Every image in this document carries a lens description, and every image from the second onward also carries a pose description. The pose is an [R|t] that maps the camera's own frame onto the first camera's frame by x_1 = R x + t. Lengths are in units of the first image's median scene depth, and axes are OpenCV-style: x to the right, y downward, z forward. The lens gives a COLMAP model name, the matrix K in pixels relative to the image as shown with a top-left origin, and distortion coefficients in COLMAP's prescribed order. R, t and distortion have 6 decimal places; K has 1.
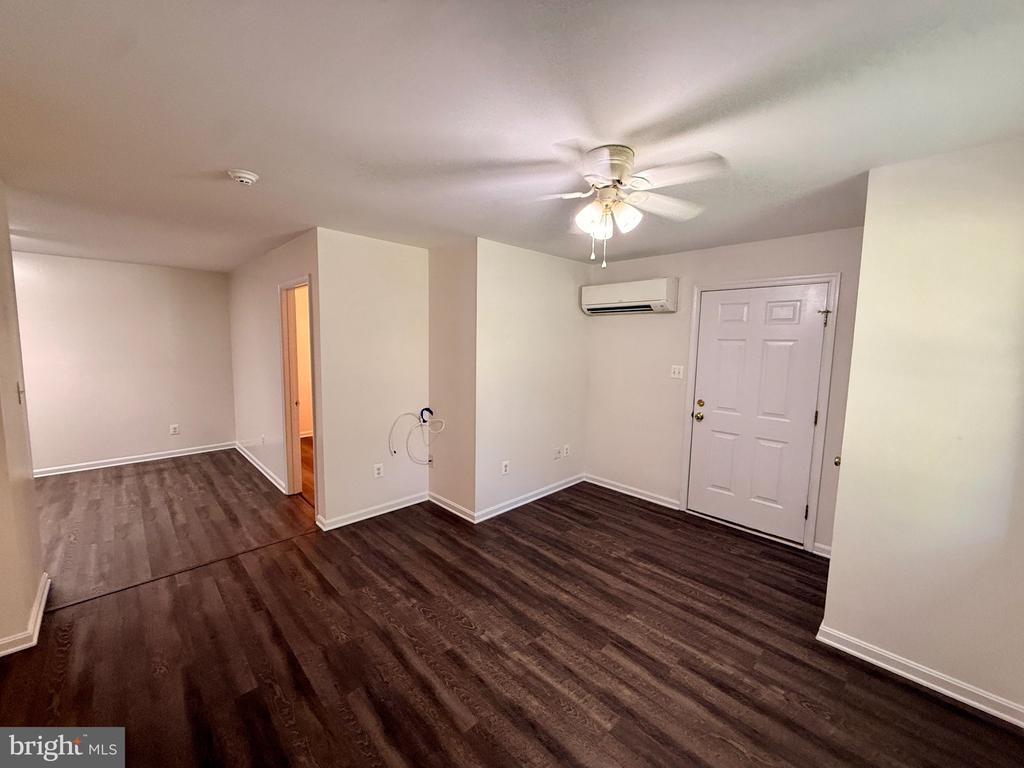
lens RADIAL K [[406.9, 0, 510.1], [0, 406.9, 383.8], [0, 0, 1]] dist [-0.000020, -0.000052]
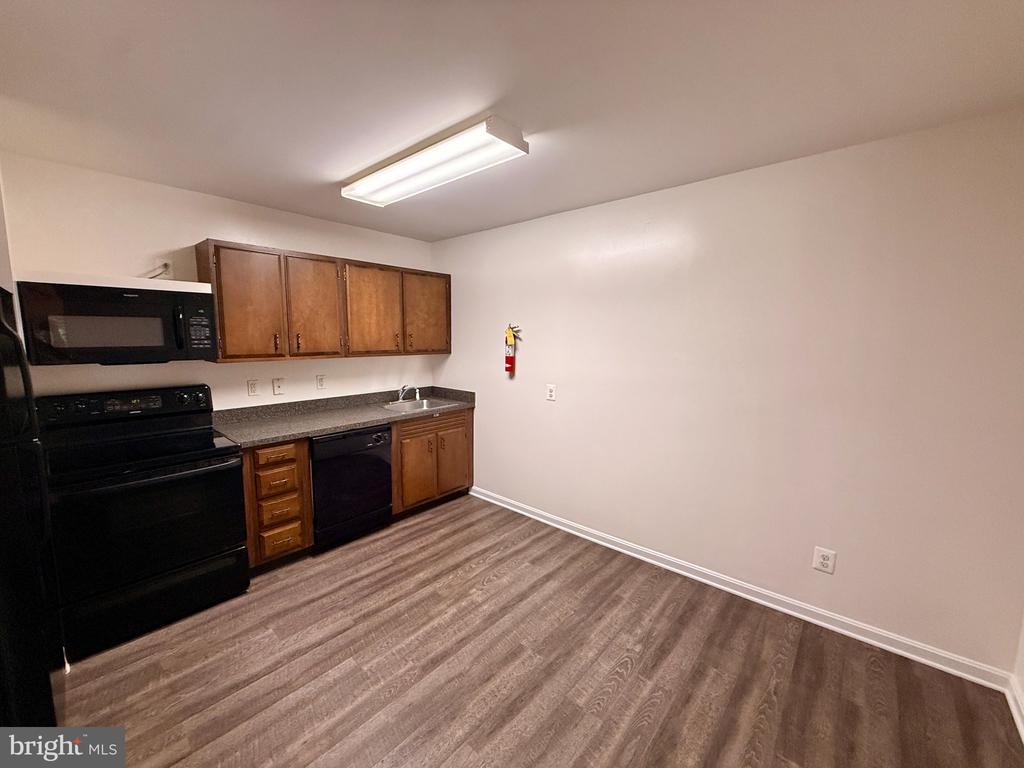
lens RADIAL K [[406.9, 0, 510.1], [0, 406.9, 383.8], [0, 0, 1]] dist [-0.000020, -0.000052]
pose [[0.079336, 0.101099, -0.991708, -0.959007], [-0.108193, 0.989840, 0.092253, -0.131667], [0.990959, 0.099977, 0.089468, 1.310347]]
